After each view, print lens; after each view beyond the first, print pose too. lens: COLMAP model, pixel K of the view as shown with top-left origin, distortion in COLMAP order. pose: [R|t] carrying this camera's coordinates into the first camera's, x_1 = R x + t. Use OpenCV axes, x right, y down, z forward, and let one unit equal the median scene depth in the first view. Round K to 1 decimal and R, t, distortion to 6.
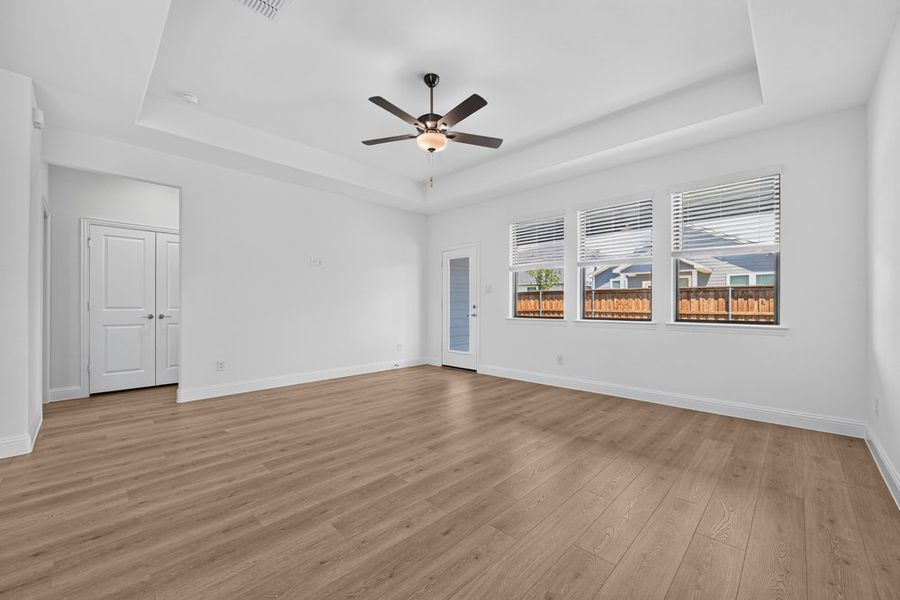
lens RADIAL K [[369.3, 0, 447.8], [0, 369.3, 303.1], [0, 0, 1]] dist [-0.001693, -0.000144]
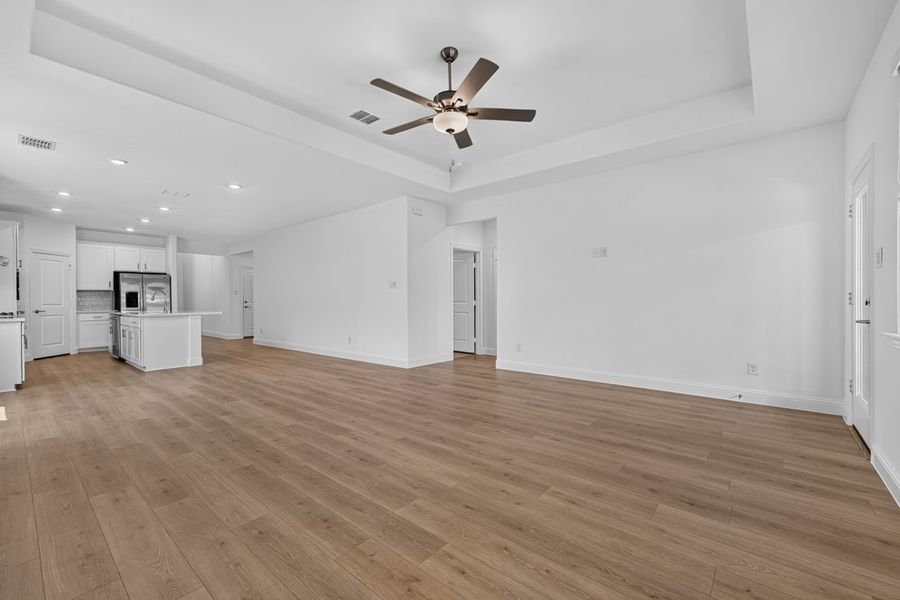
lens RADIAL K [[357.9, 0, 453.9], [0, 357.9, 303.0], [0, 0, 1]] dist [0.002422, 0.000045]
pose [[0.078088, 0.003801, -0.996939, 0.825199], [0.011014, 0.999928, 0.004675, 0.005817], [0.996886, -0.011346, 0.078040, 0.913735]]
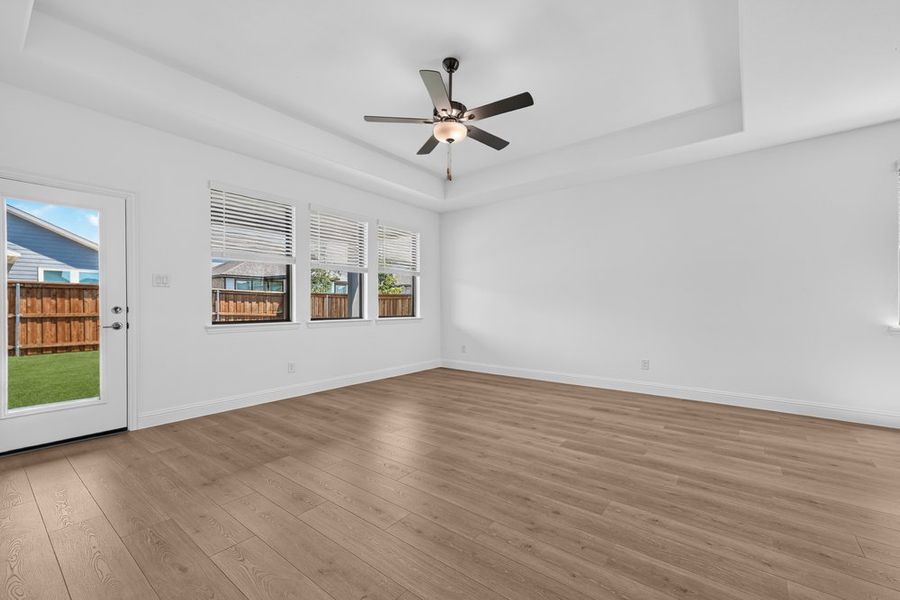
lens RADIAL K [[362.8, 0, 453.5], [0, 362.8, 307.6], [0, 0, 1]] dist [0.026606, -0.000195]
pose [[-0.106321, -0.007188, 0.994306, -0.939462], [-0.003743, 0.999970, 0.006829, 0.001477], [-0.994325, -0.002996, -0.106345, 1.064761]]
